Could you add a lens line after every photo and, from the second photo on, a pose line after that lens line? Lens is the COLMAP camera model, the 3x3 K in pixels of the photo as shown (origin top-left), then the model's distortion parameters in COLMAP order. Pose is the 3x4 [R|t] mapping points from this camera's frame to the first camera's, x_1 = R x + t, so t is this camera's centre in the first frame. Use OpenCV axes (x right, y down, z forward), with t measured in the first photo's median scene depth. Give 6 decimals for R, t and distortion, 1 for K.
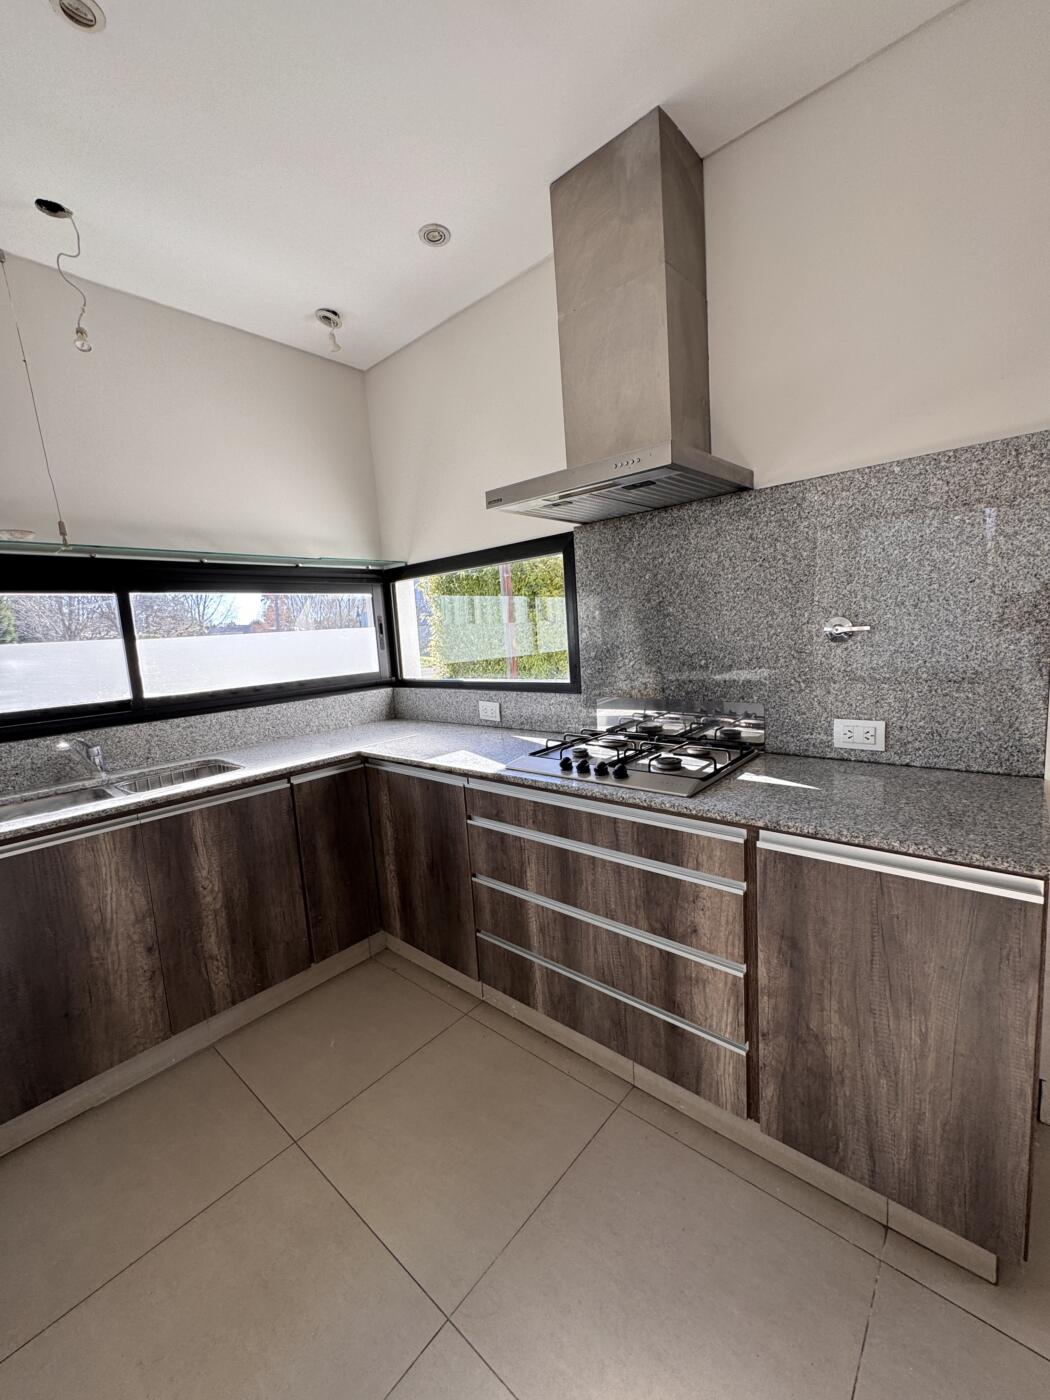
lens RADIAL K [[559.9, 0, 527.4], [0, 559.9, 700.9], [0, 0, 1]] dist [-0.002559, 0.000344]
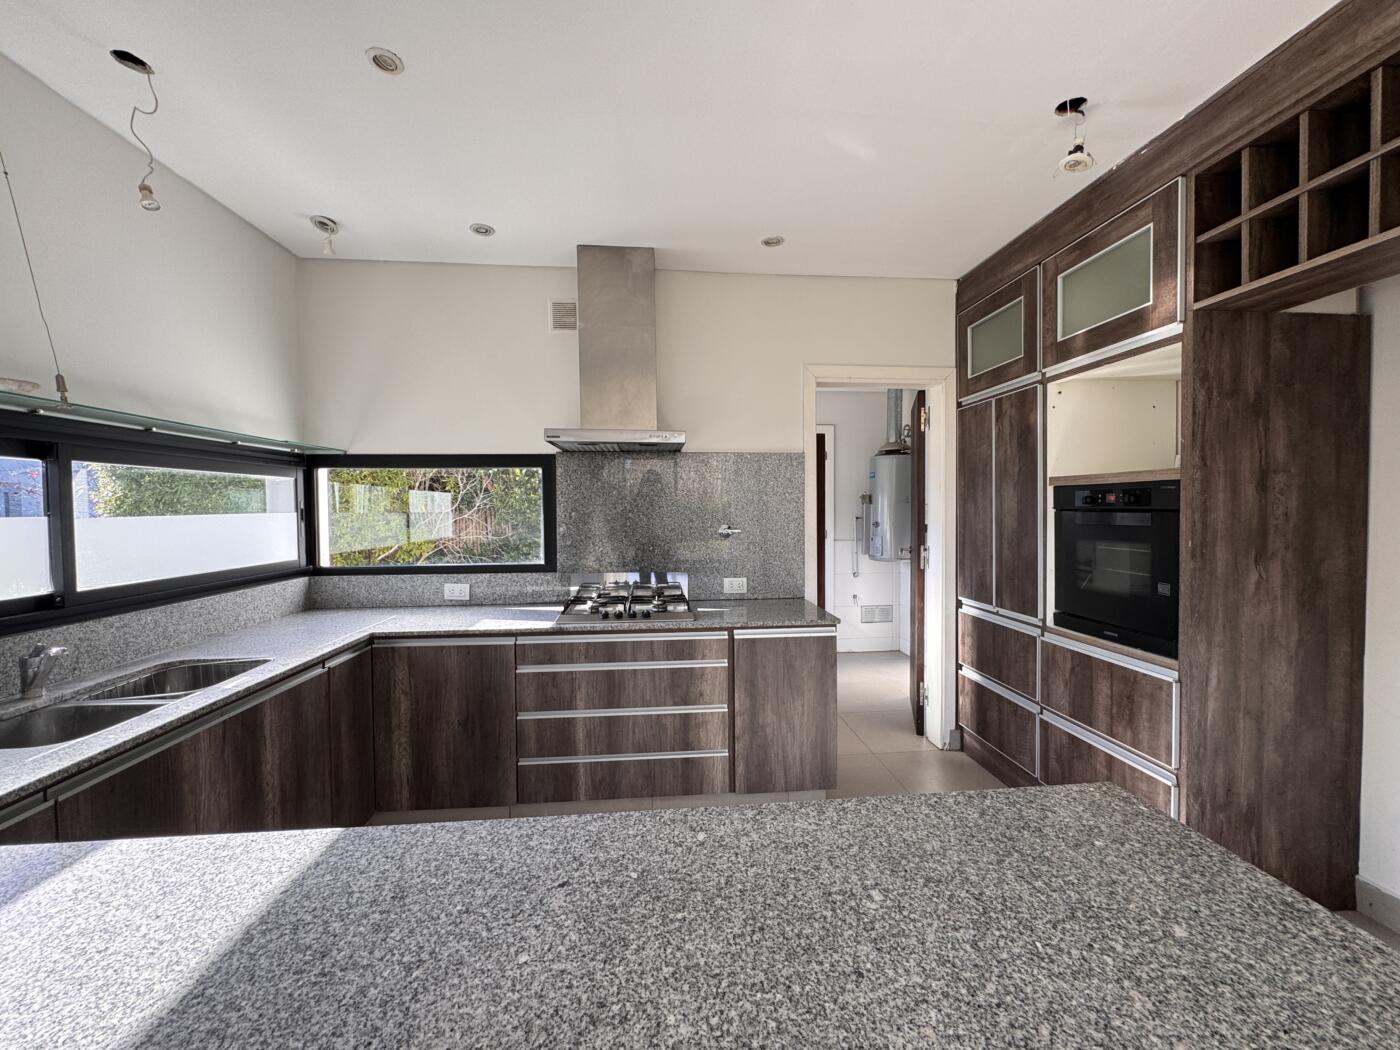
lens RADIAL K [[559.9, 0, 701.6], [0, 559.9, 523.5], [0, 0, 1]] dist [-0.002559, 0.000344]
pose [[0.689524, 0.036447, 0.723345, -0.812954], [0.054933, 0.993224, -0.102410, 0.035296], [-0.722176, 0.110350, 0.682850, -0.236994]]
